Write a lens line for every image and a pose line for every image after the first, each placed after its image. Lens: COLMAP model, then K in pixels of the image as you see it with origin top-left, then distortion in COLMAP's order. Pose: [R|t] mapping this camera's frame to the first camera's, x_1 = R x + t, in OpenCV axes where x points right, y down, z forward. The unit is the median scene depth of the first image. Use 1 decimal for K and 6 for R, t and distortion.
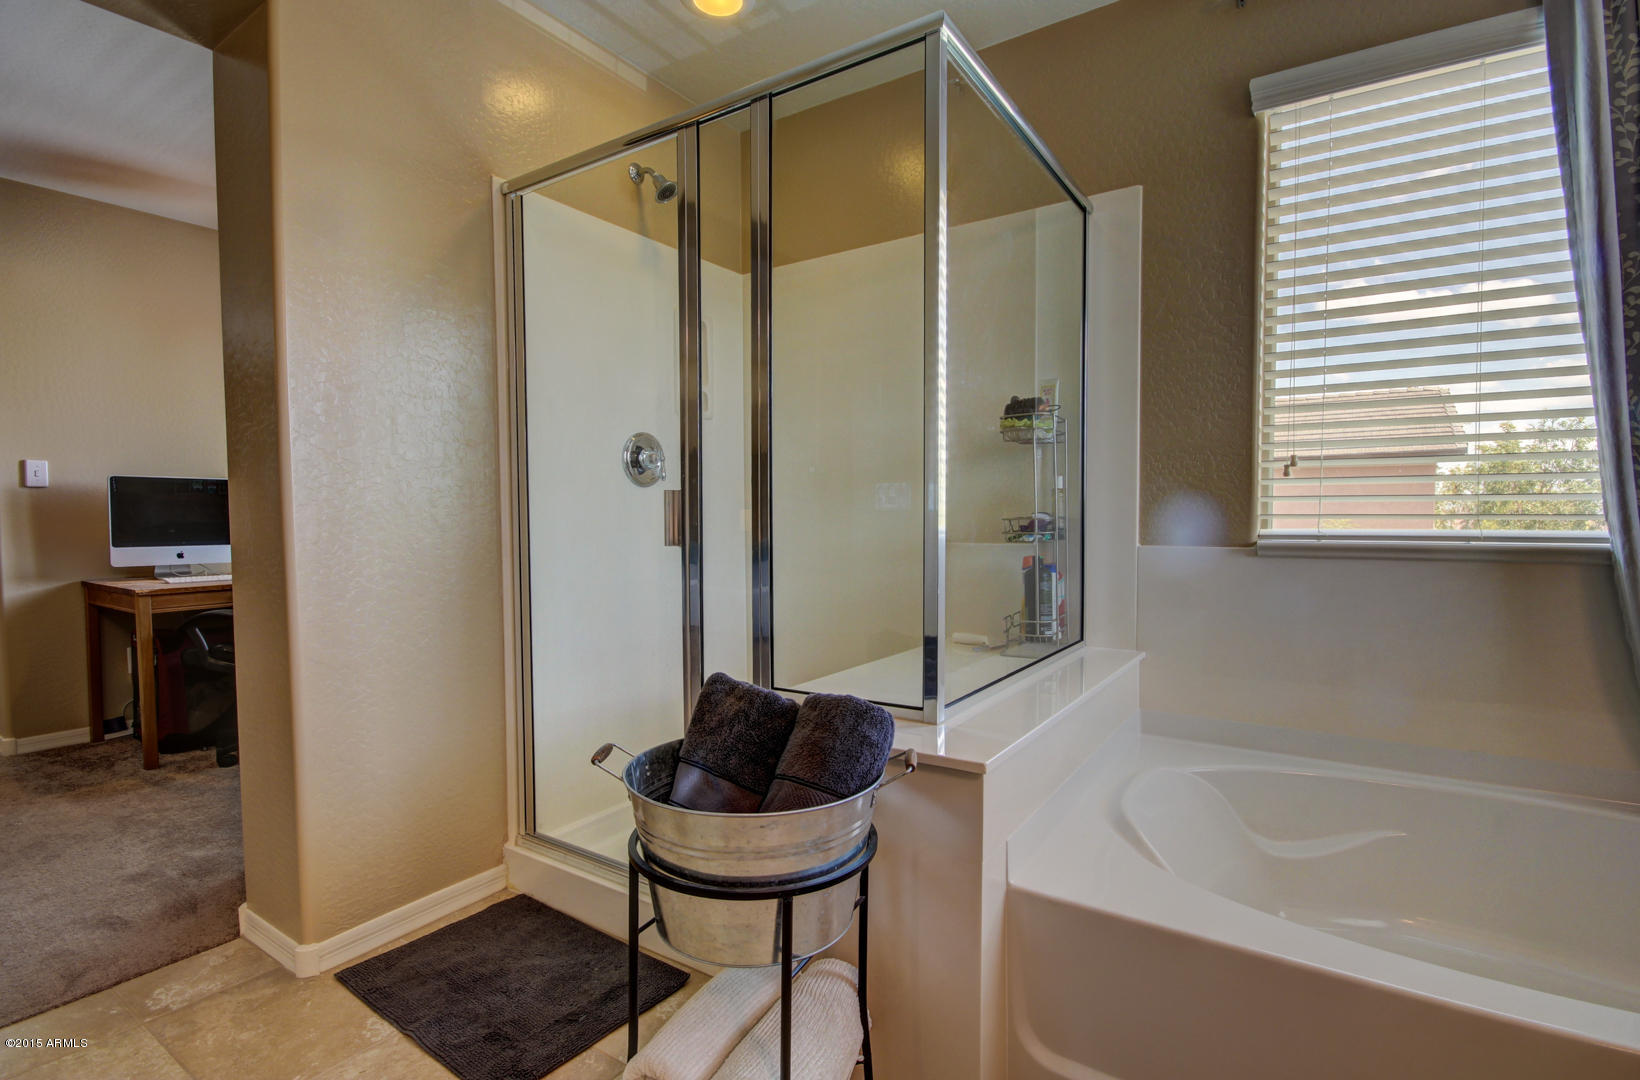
lens RADIAL K [[786.0, 0, 821.8], [0, 786.0, 554.2], [0, 0, 1]] dist [-0.001646, -0.000669]
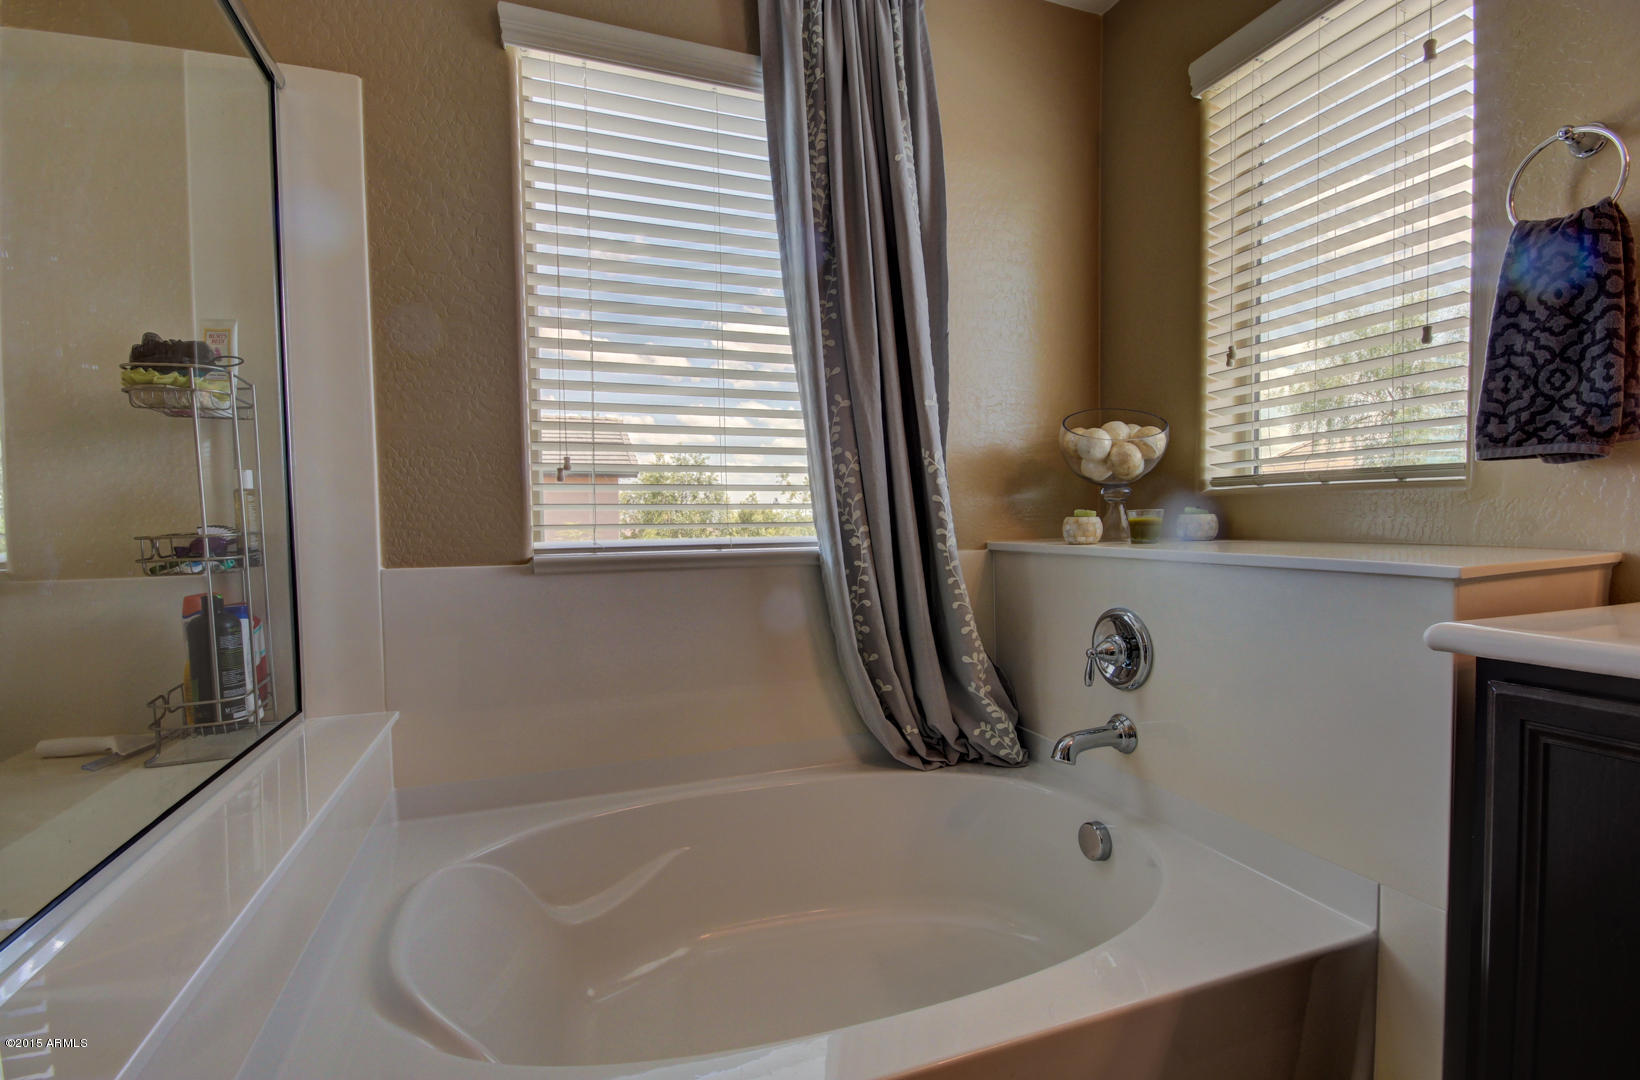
lens RADIAL K [[749.4, 0, 825.6], [0, 749.4, 547.7], [0, 0, 1]] dist [-0.000700, -0.005491]
pose [[0.580864, -0.034719, 0.813260, 0.076557], [0.050253, 0.998714, 0.006743, -0.015043], [-0.812448, 0.036952, 0.581861, 0.257286]]
